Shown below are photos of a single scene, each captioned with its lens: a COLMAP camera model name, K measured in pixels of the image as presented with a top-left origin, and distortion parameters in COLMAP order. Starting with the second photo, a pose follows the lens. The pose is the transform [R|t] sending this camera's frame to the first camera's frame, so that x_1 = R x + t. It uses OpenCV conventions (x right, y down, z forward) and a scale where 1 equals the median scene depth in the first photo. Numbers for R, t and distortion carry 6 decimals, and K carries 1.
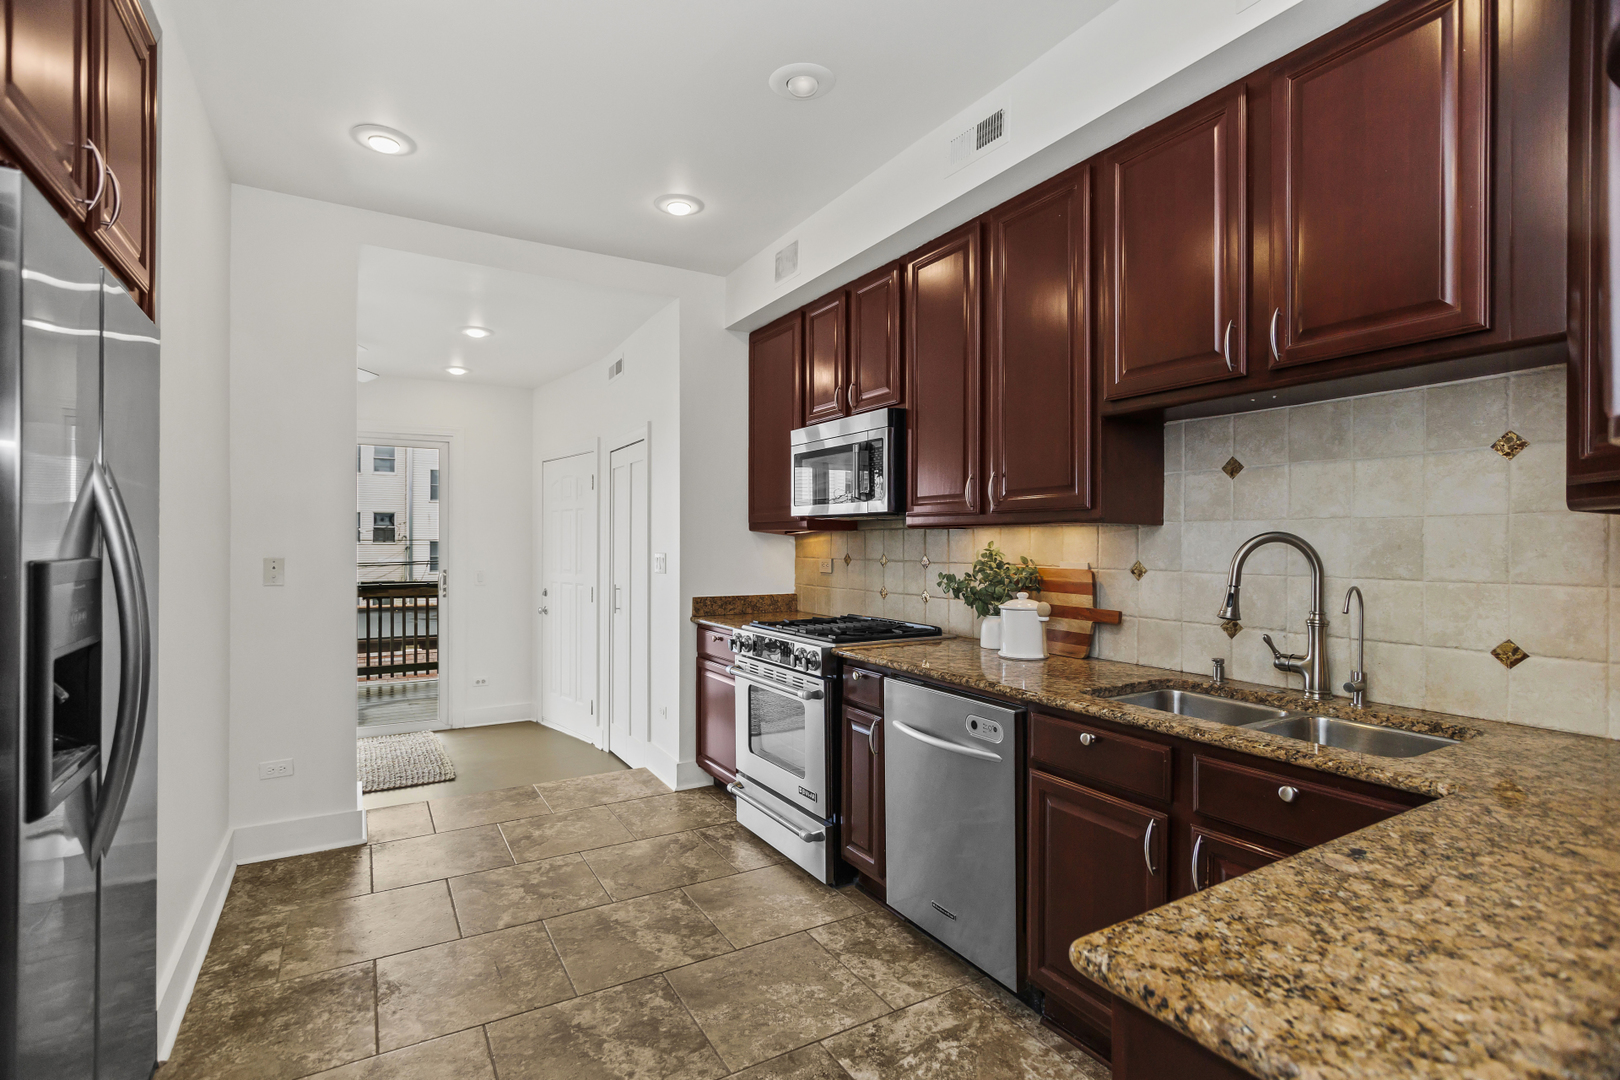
lens RADIAL K [[777.2, 0, 804.4], [0, 777.2, 544.2], [0, 0, 1]] dist [-0.003052, -0.000373]
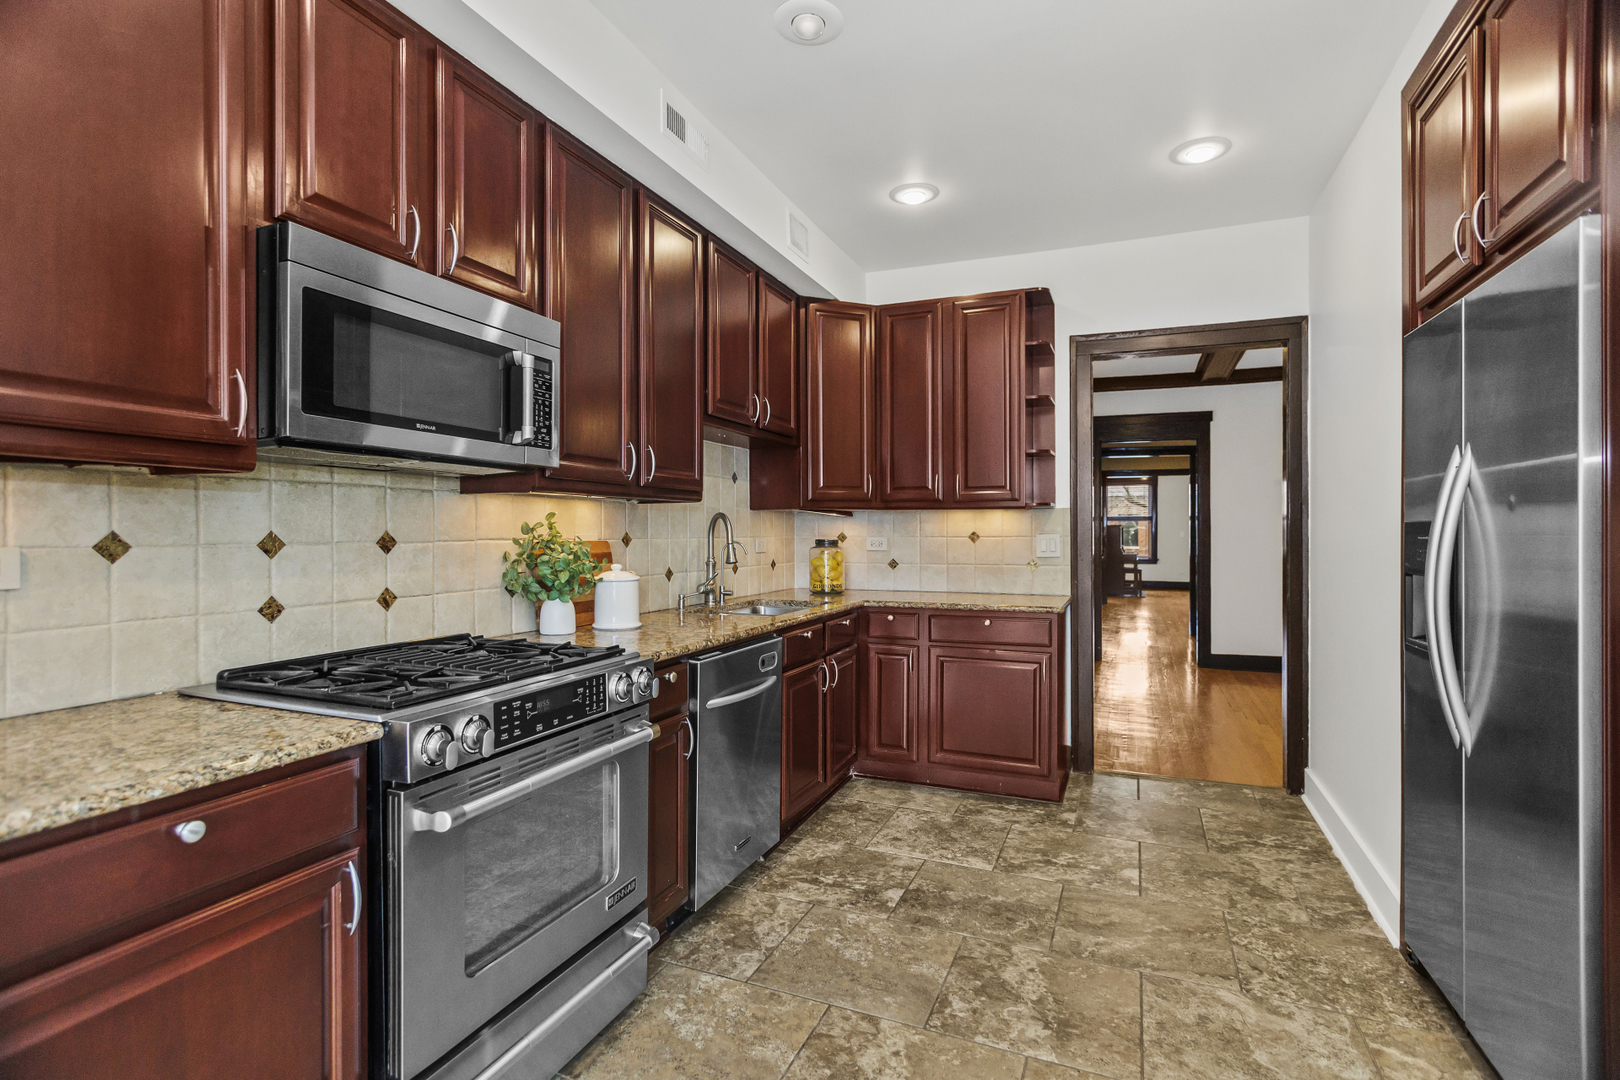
lens RADIAL K [[777.2, 0, 802.0], [0, 777.2, 535.9], [0, 0, 1]] dist [-0.003052, -0.000373]
pose [[-0.602911, -0.006707, 0.797780, -0.871024], [-0.004950, 0.999977, 0.004666, 0.024196], [-0.797793, -0.001136, -0.602930, 1.829467]]
